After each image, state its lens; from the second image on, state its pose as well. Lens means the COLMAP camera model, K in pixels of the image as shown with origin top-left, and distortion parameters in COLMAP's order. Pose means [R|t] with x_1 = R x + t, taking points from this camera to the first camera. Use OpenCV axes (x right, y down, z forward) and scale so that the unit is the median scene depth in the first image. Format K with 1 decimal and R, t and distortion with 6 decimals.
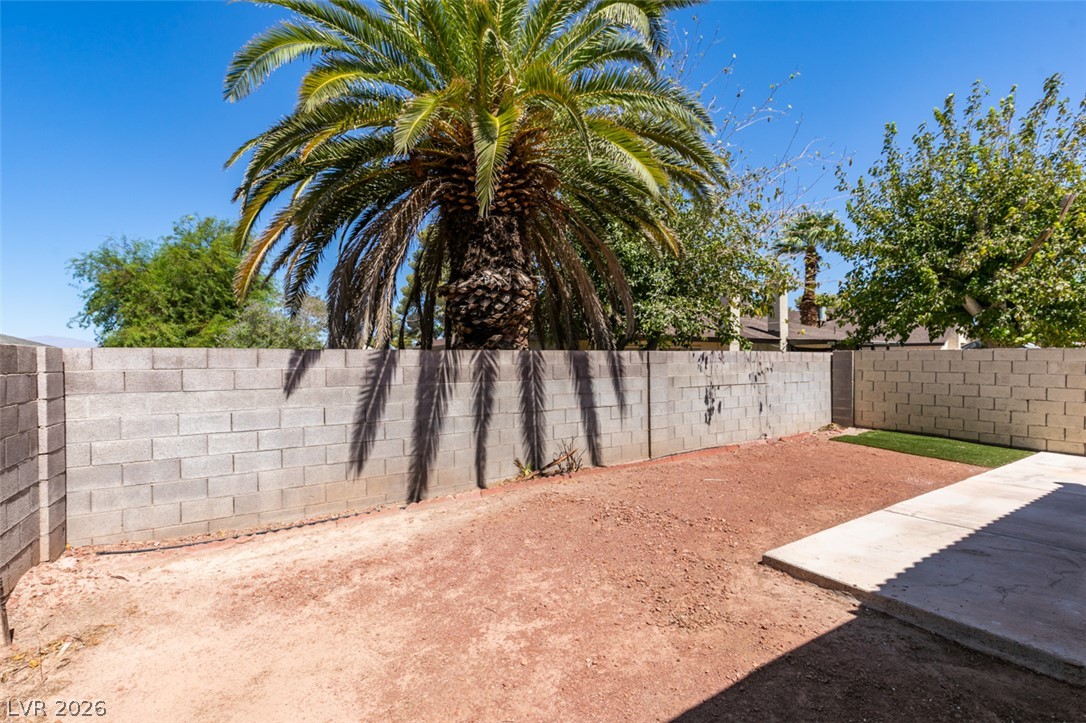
lens RADIAL K [[481.5, 0, 545.2], [0, 481.5, 363.7], [0, 0, 1]] dist [0.004536, -0.001030]
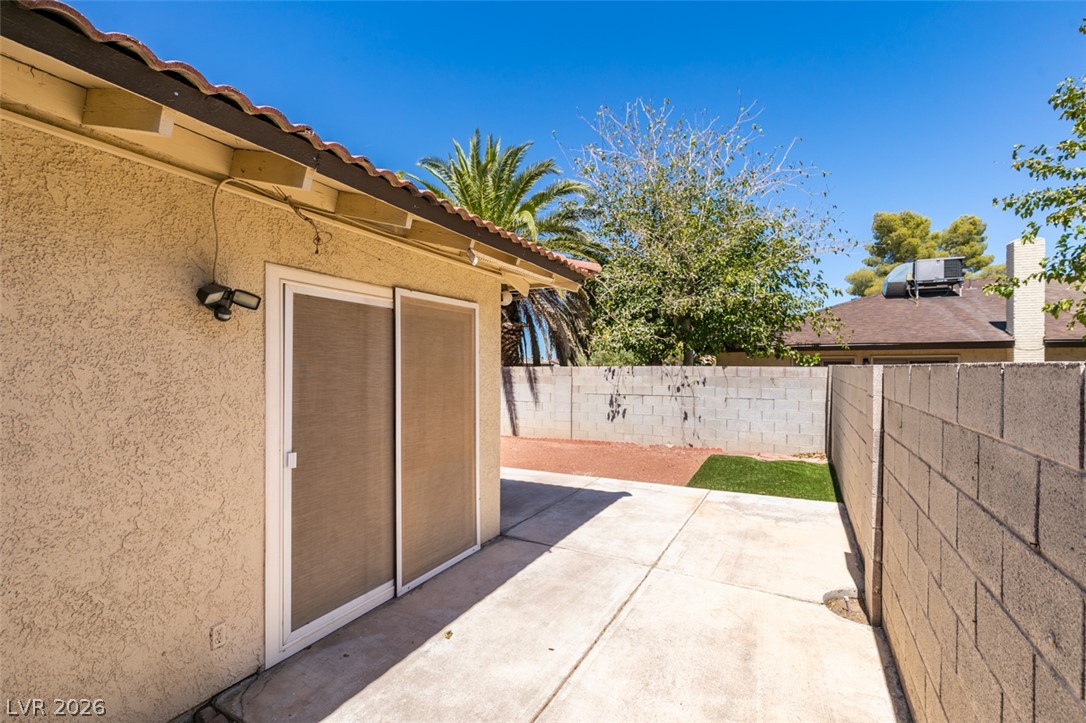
lens RADIAL K [[481.5, 0, 539.4], [0, 481.5, 366.2], [0, 0, 1]] dist [0.004536, -0.001030]
pose [[0.500210, -0.000624, -0.865904, 1.681994], [-0.006481, 0.999969, -0.004465, -0.023287], [0.865880, 0.007846, 0.500190, 0.267735]]
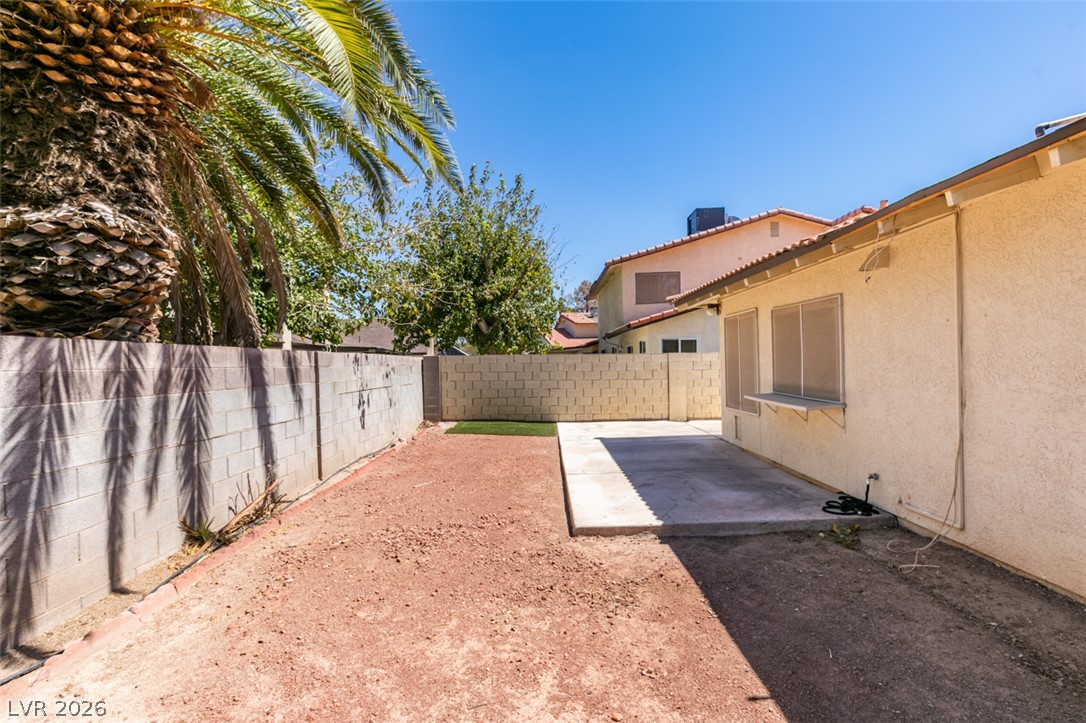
lens RADIAL K [[481.5, 0, 538.5], [0, 481.5, 362.2], [0, 0, 1]] dist [0.004536, -0.001030]
pose [[0.546958, -0.000688, 0.837160, -0.316360], [0.020174, 0.999720, -0.012359, 0.012143], [-0.836917, 0.023648, 0.546818, 0.261071]]
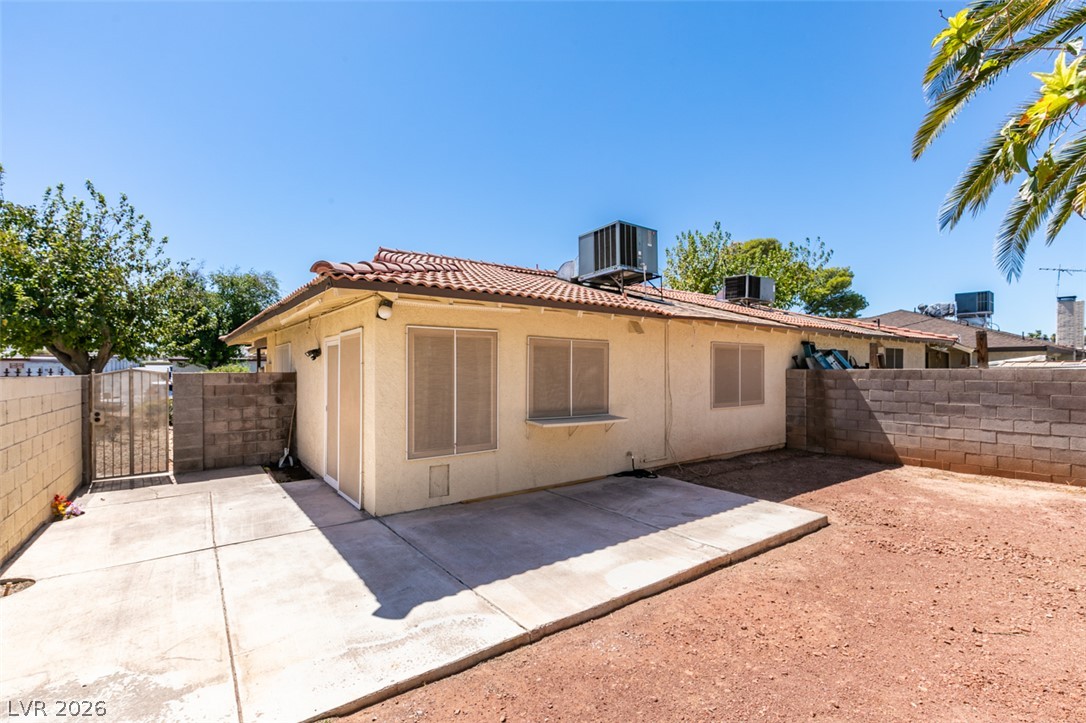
lens RADIAL K [[481.5, 0, 538.1], [0, 481.5, 363.8], [0, 0, 1]] dist [0.004536, -0.001030]
pose [[-0.997252, 0.007459, -0.073704, 0.835847], [0.007876, 0.999955, -0.005374, -0.036658], [0.073661, -0.005939, -0.997266, 1.399605]]
